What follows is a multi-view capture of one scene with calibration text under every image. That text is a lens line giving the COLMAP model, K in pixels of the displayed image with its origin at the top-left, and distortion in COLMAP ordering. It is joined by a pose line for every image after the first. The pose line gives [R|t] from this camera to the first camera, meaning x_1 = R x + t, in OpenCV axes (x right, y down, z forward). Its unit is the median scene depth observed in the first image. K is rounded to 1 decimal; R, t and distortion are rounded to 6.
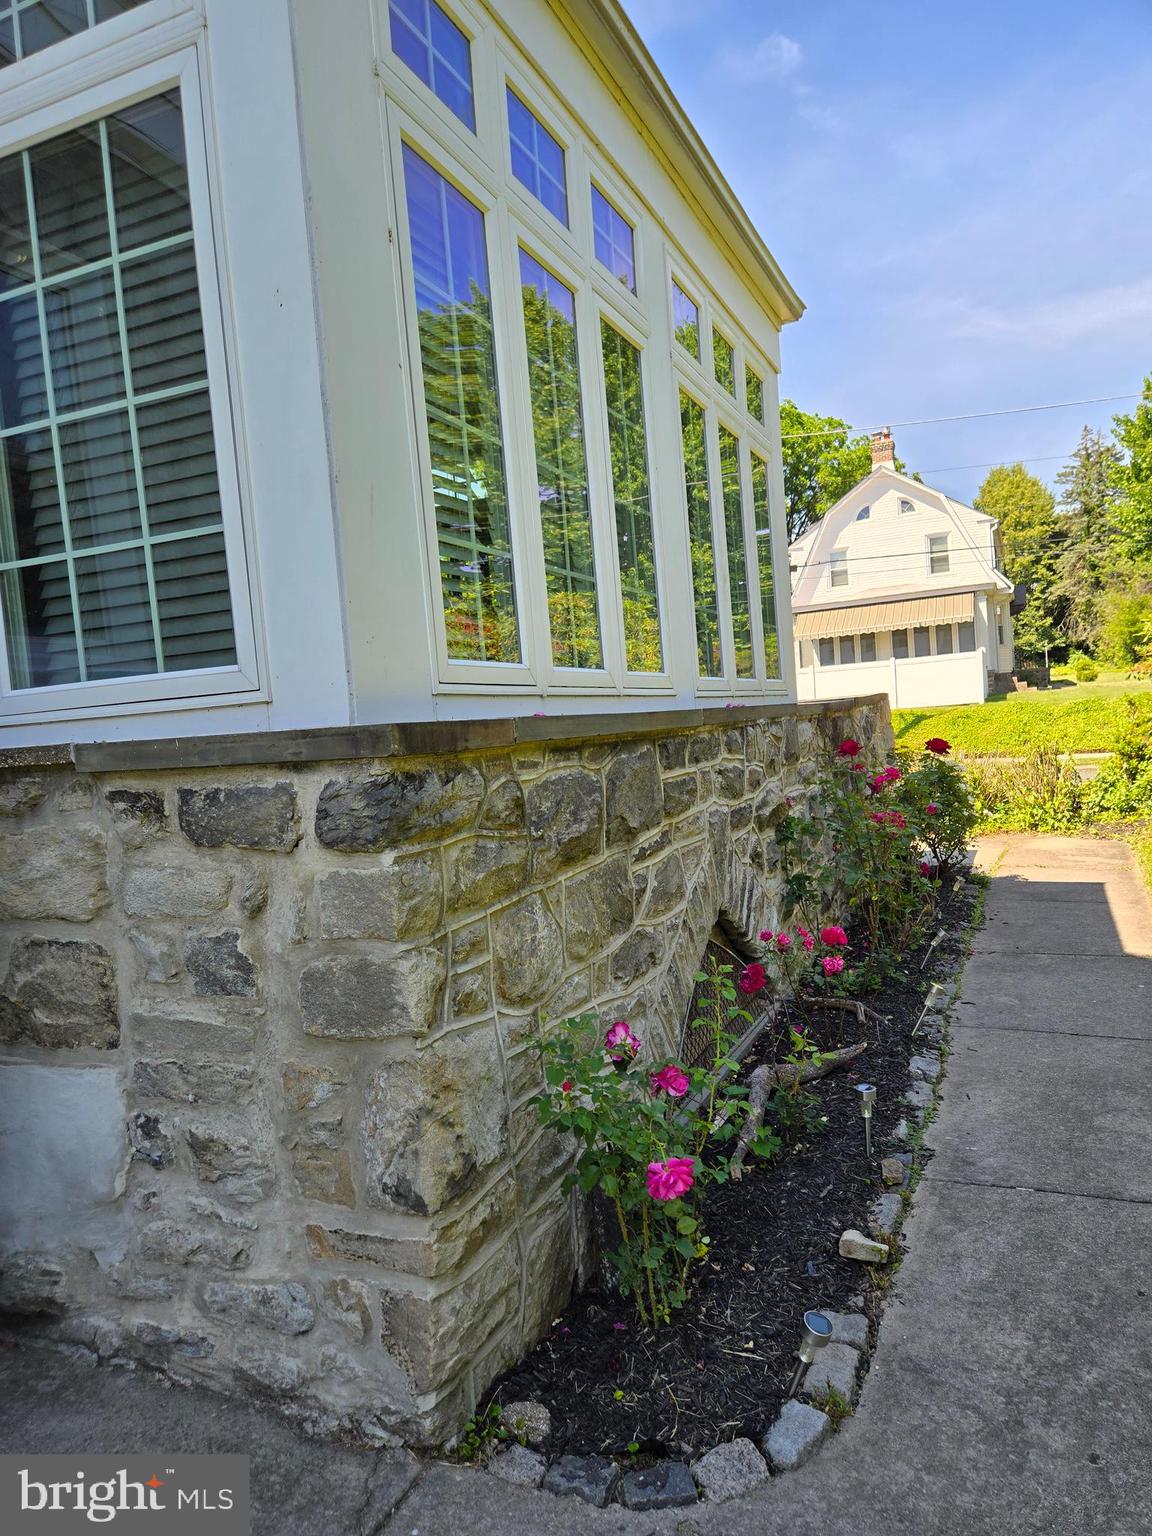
lens RADIAL K [[1027.0, 0, 578.4], [0, 1027.0, 769.3], [0, 0, 1]] dist [0.047018, 0.005408]
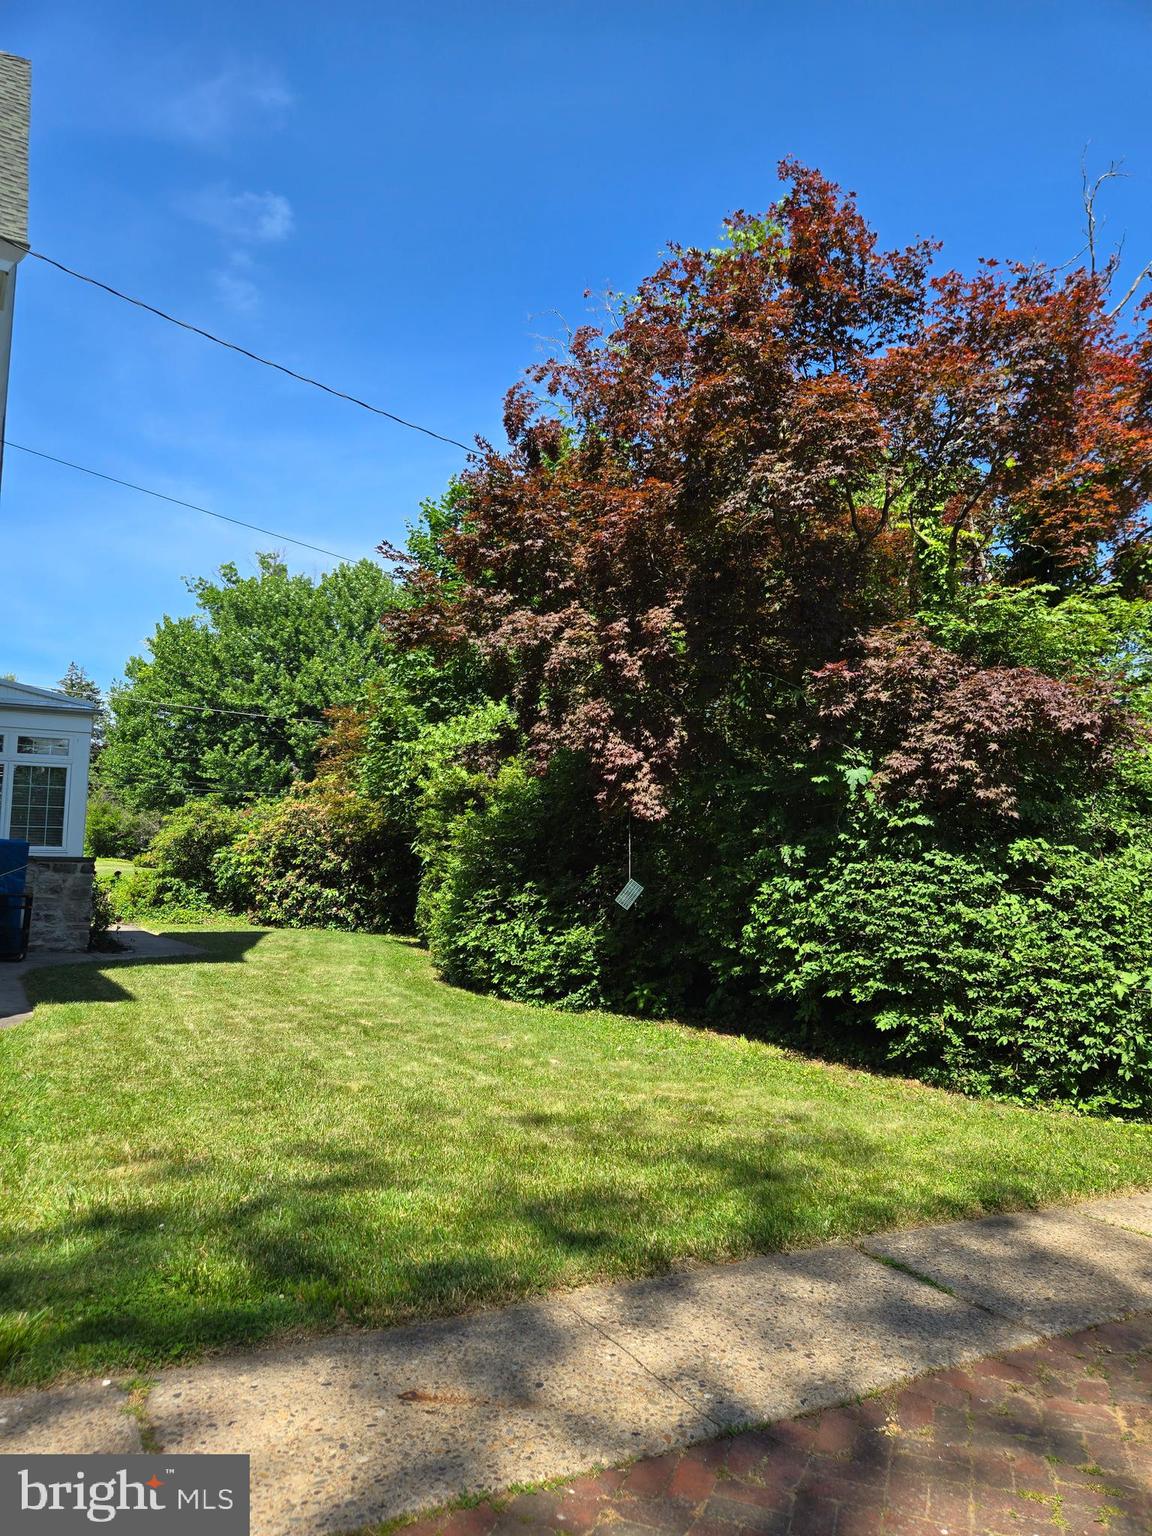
lens RADIAL K [[1027.0, 0, 576.3], [0, 1027.0, 766.4], [0, 0, 1]] dist [0.047018, 0.005408]
pose [[0.583390, 0.161519, 0.795970, -4.007924], [-0.016136, 0.982138, -0.187469, 0.630627], [-0.812032, 0.096524, 0.575575, -5.974156]]
